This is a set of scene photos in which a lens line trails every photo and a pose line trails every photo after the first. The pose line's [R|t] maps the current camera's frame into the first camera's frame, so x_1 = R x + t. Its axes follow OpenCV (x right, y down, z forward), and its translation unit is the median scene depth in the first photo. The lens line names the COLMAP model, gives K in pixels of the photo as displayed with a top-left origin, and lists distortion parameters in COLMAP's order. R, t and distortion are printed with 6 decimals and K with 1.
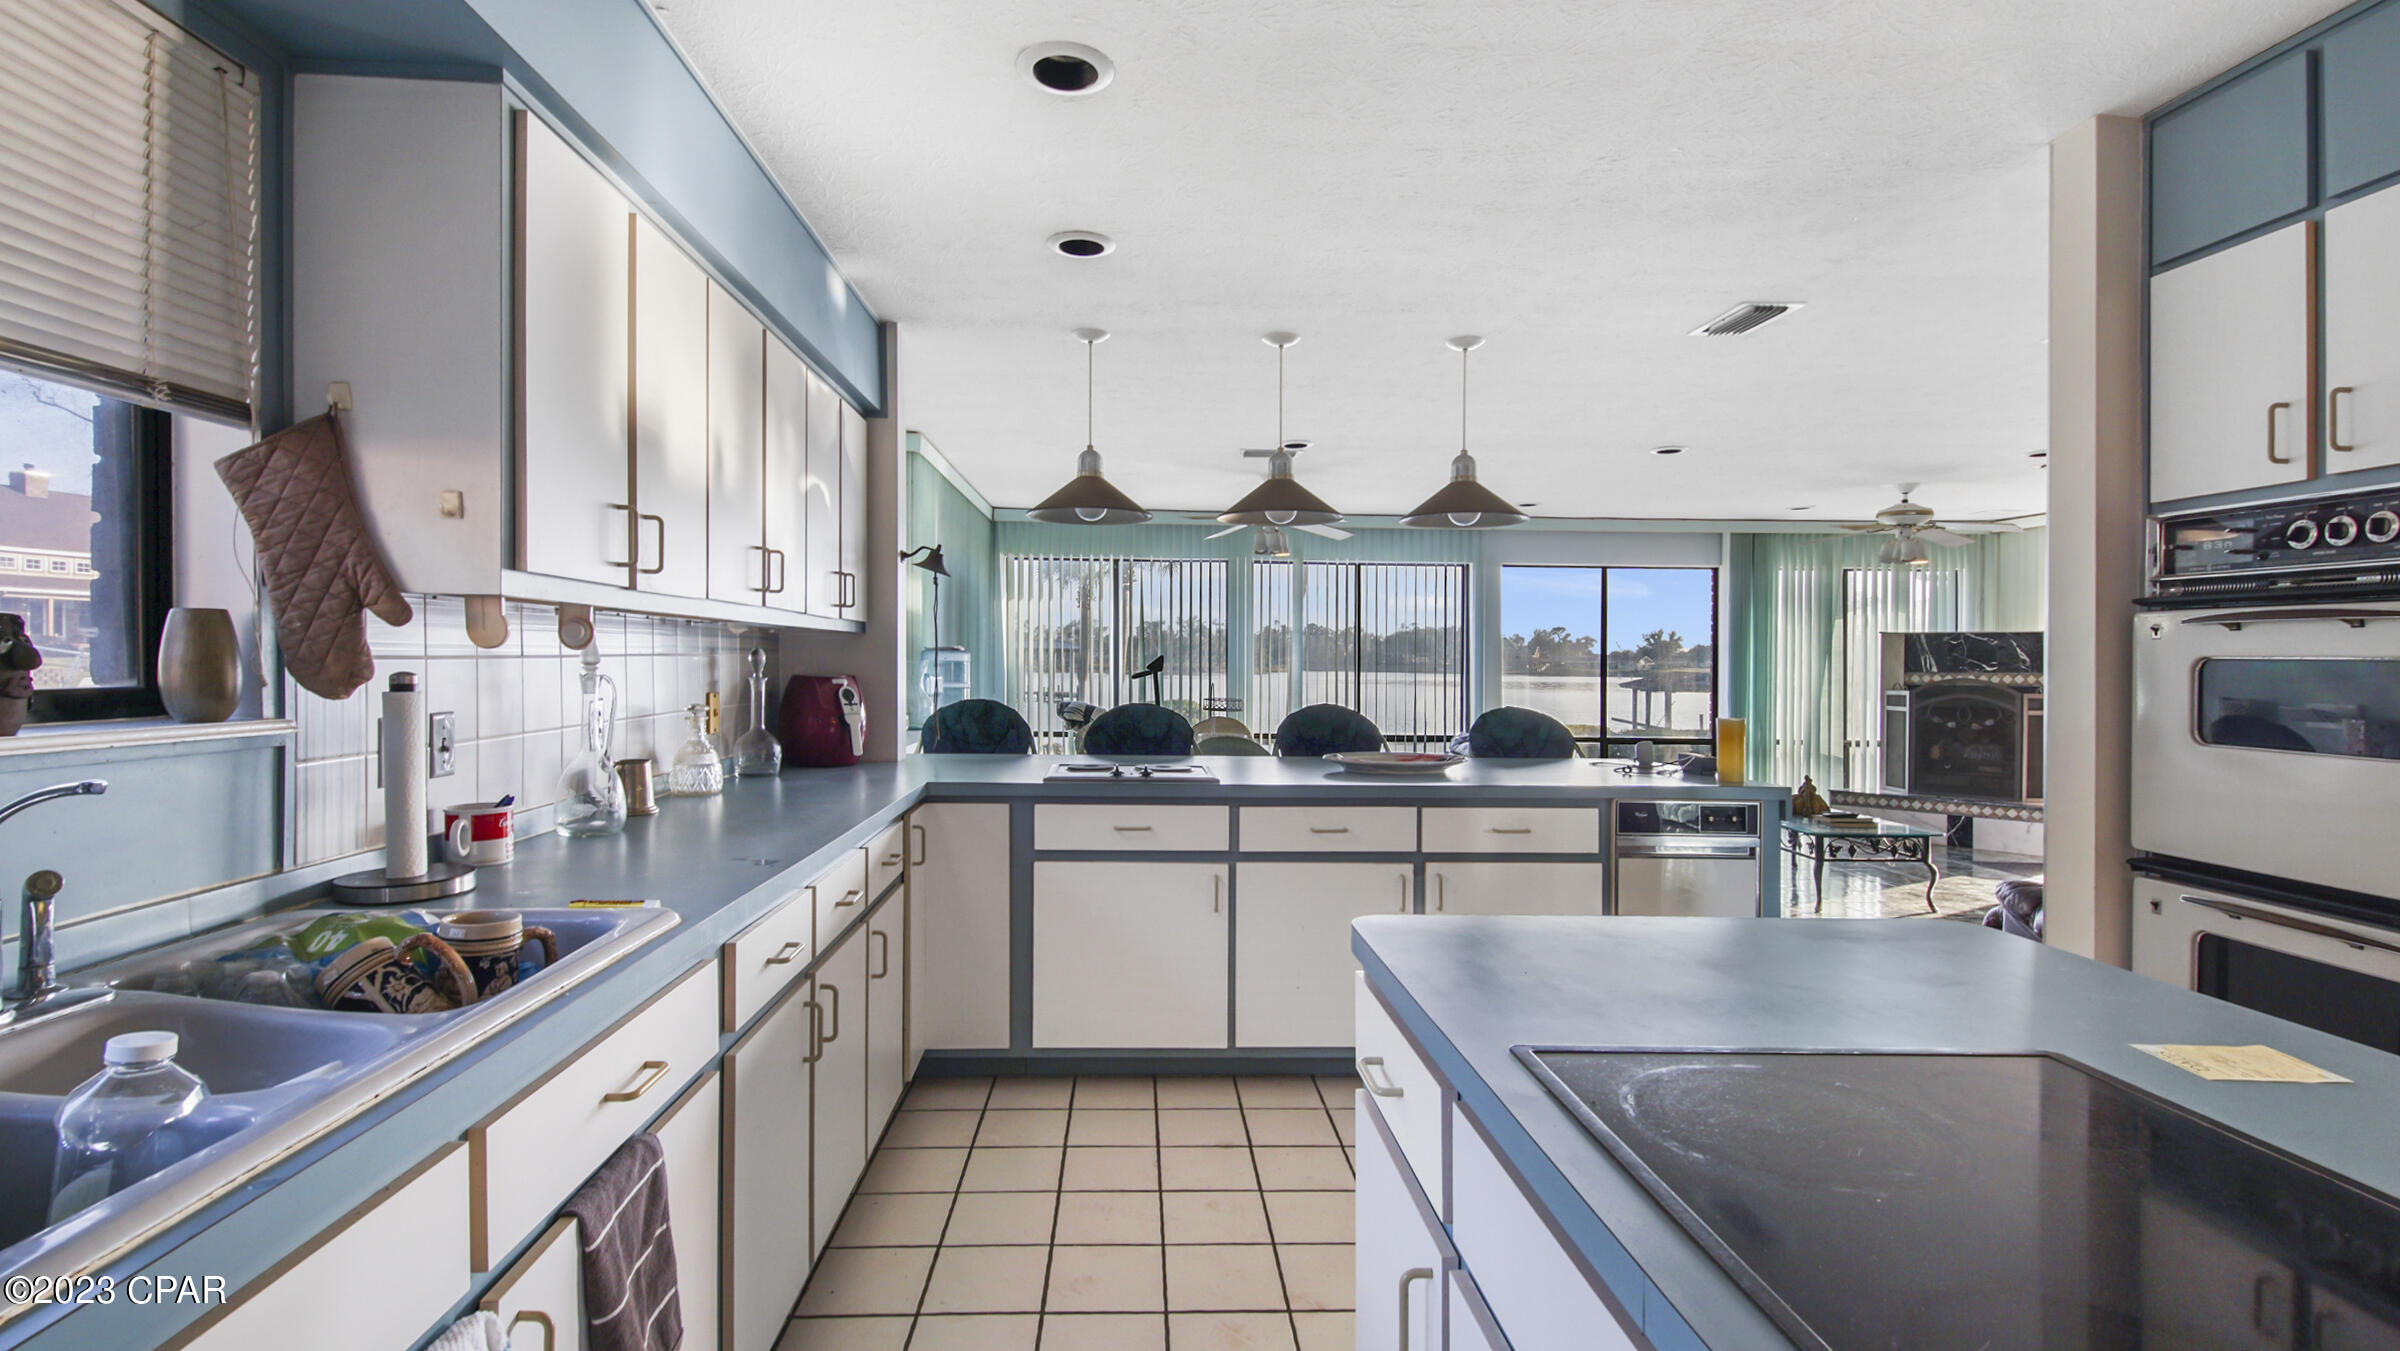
lens RADIAL K [[1160.6, 0, 1202.0], [0, 1160.6, 673.2], [0, 0, 1]] dist [0.001201, -0.002083]
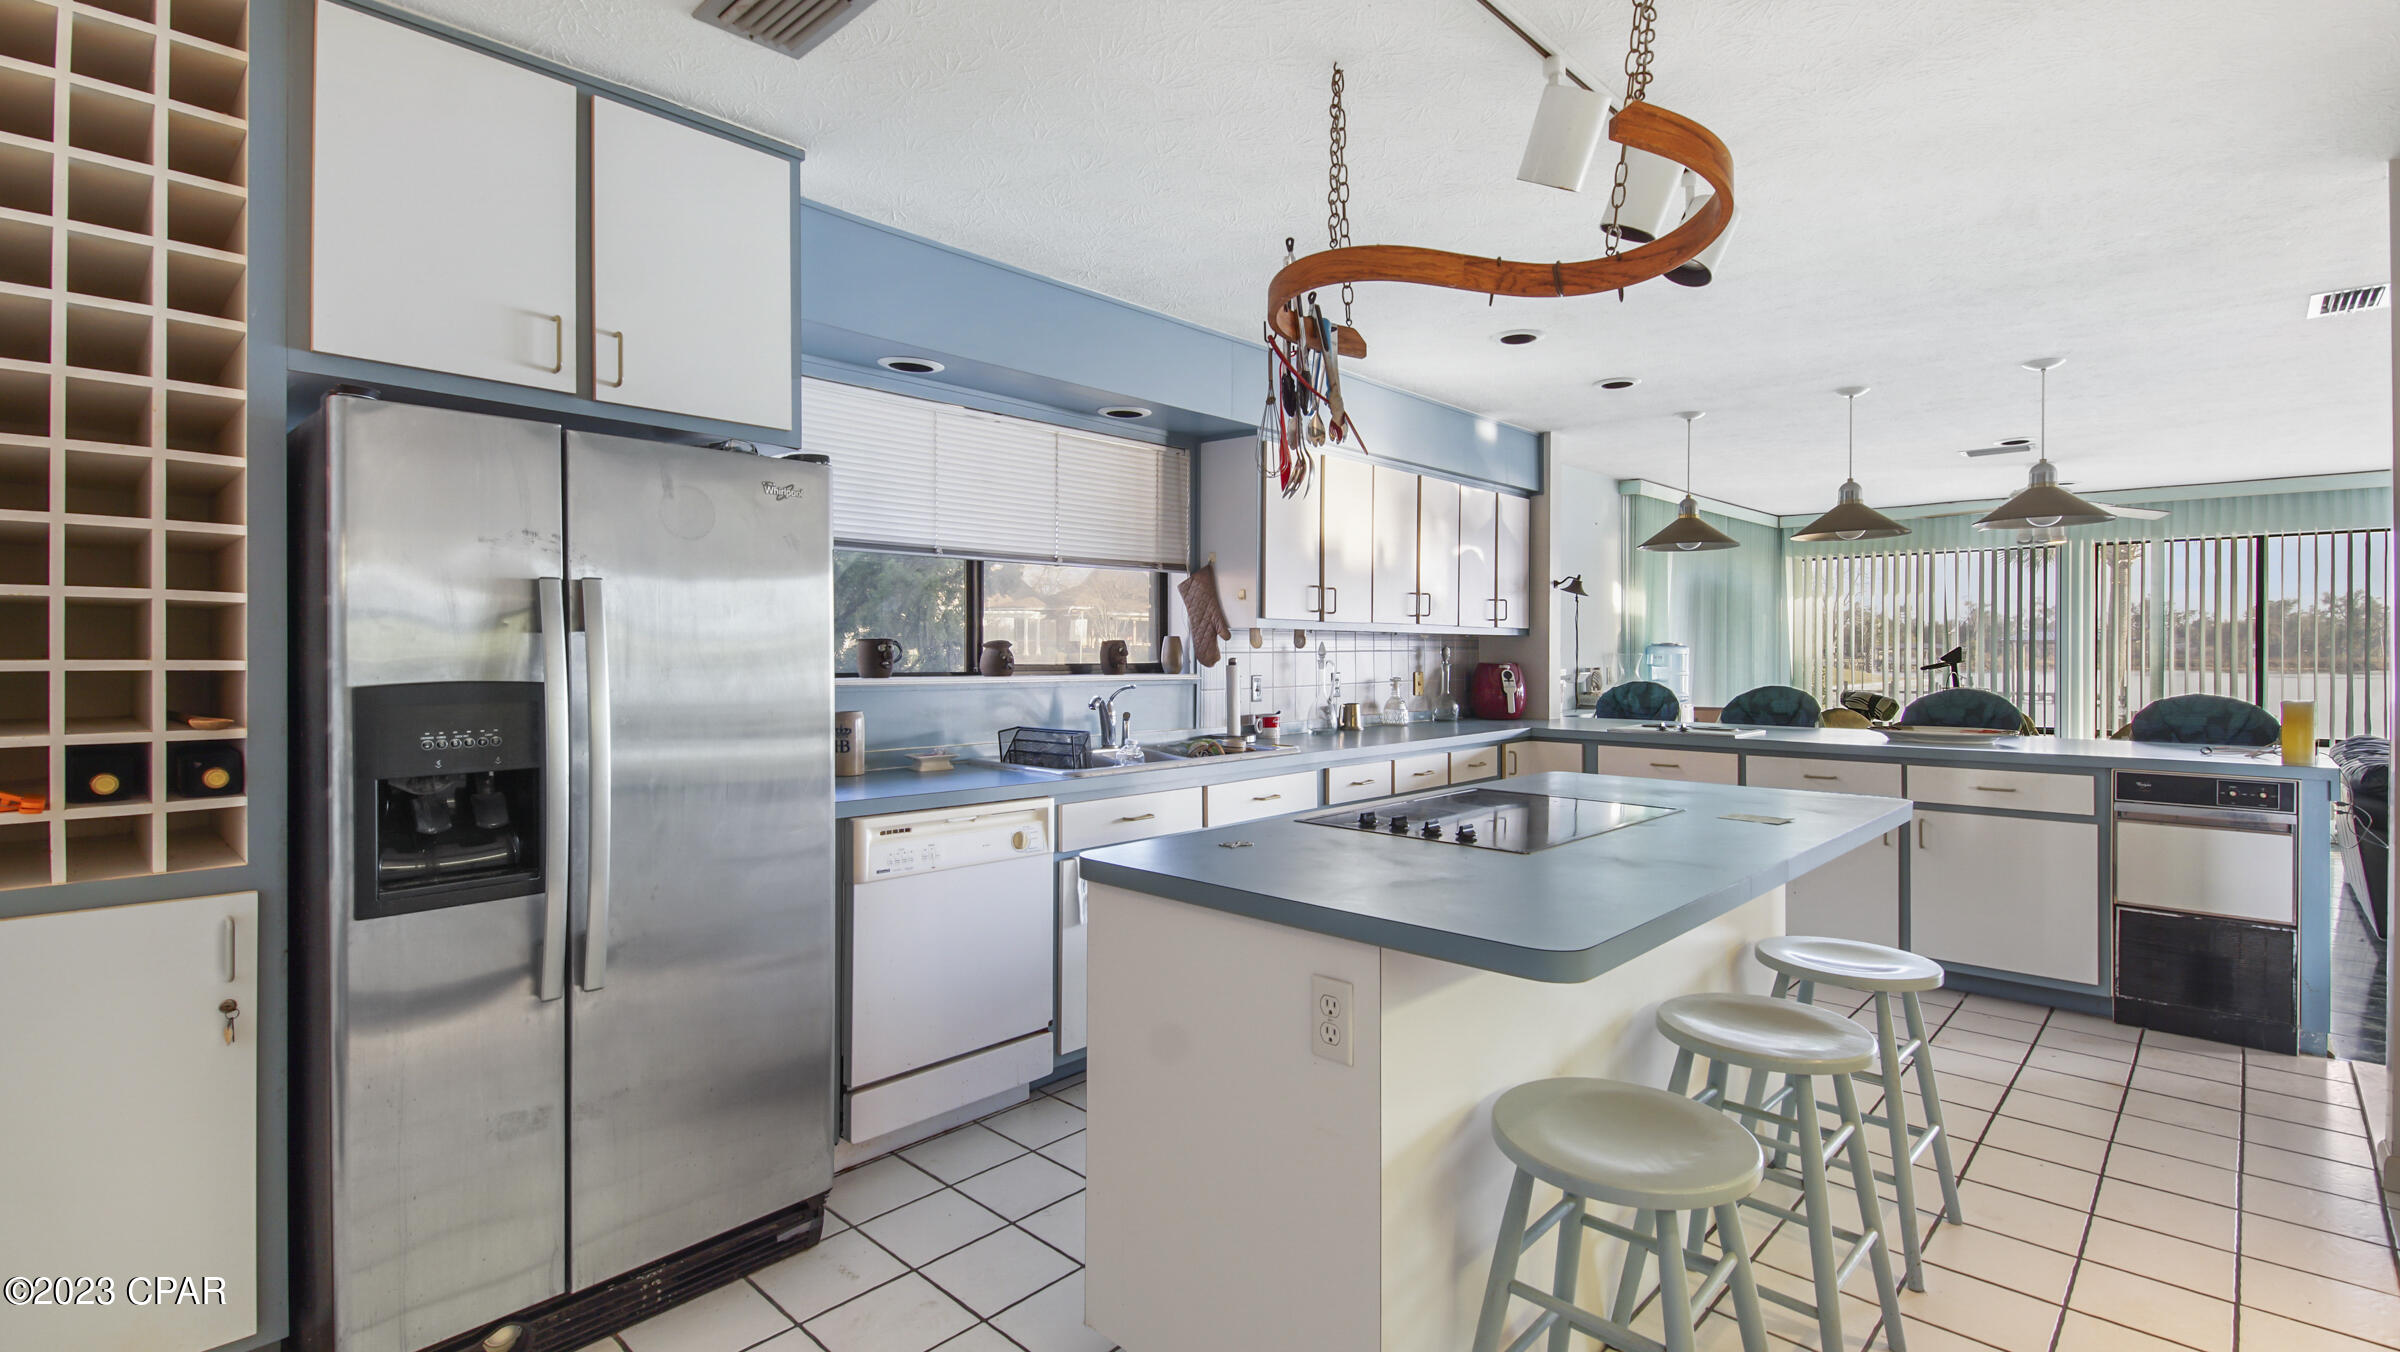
lens RADIAL K [[1131.4, 0, 1192.7], [0, 1131.4, 645.0], [0, 0, 1]] dist [0.019428, -0.006584]
pose [[0.702080, -0.014862, -0.711943, 0.216037], [-0.000701, 0.999767, -0.021561, 0.004960], [0.712098, 0.015637, 0.701906, -0.174574]]
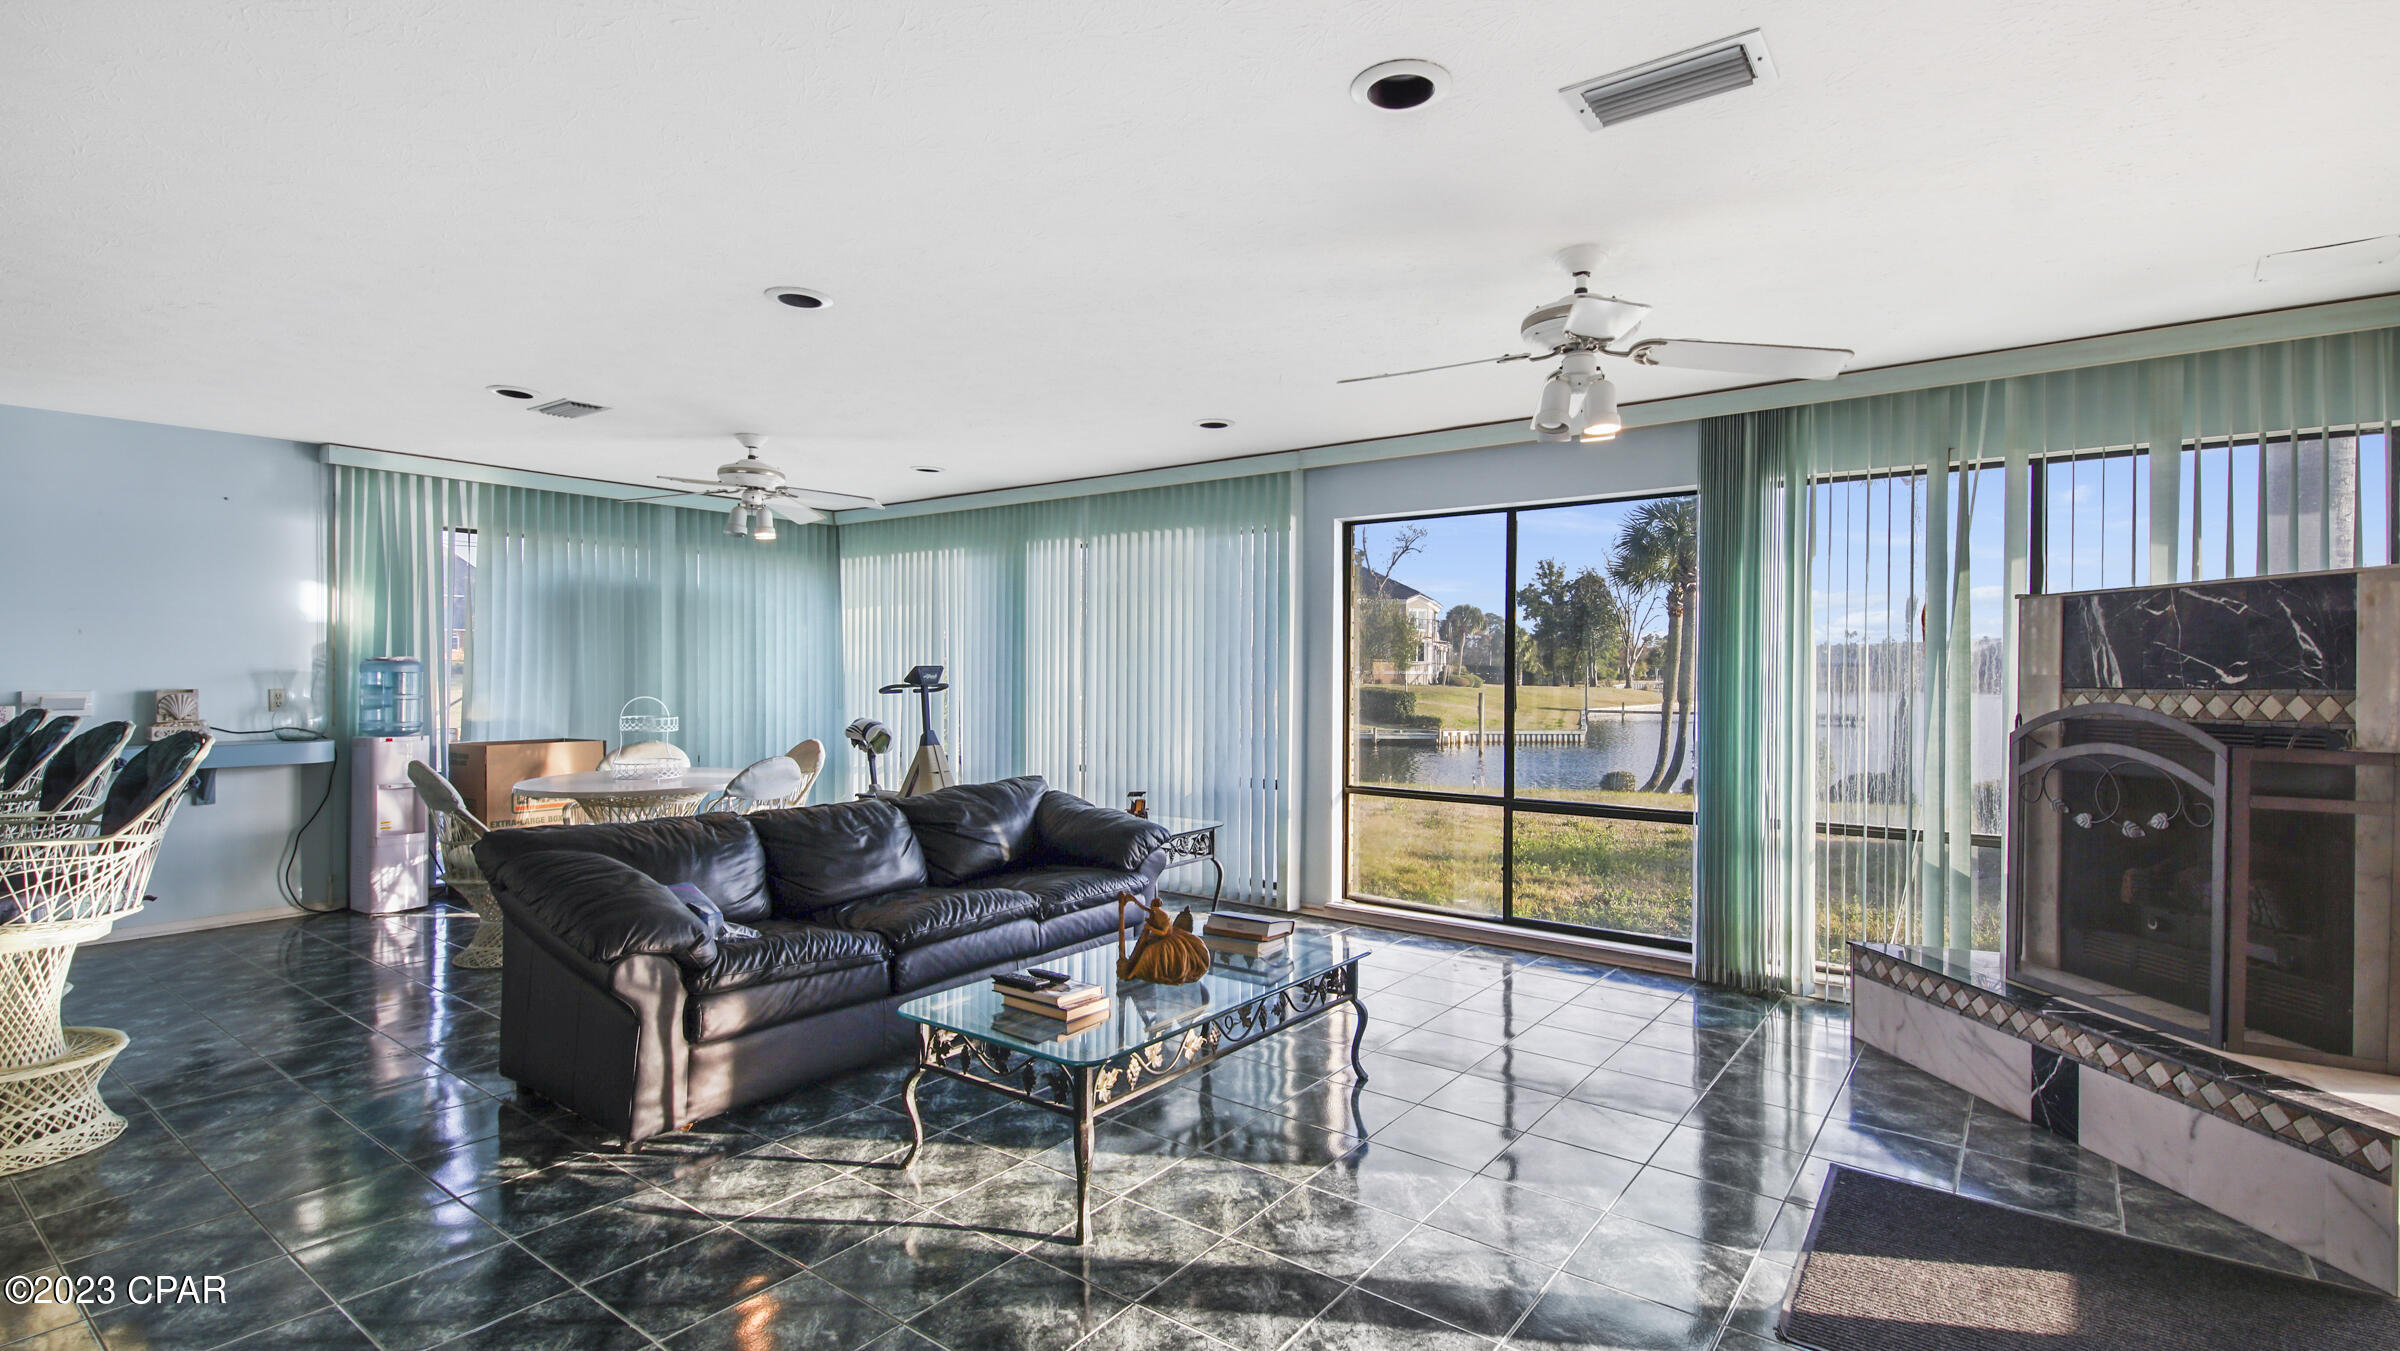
lens RADIAL K [[1160.6, 0, 1148.3], [0, 1160.6, 690.7], [0, 0, 1]] dist [0.001201, -0.002083]
pose [[0.752686, 0.003102, -0.658372, 0.690005], [-0.005565, 0.999983, -0.001651, 0.002887], [0.658356, 0.004907, 0.752691, 0.511485]]
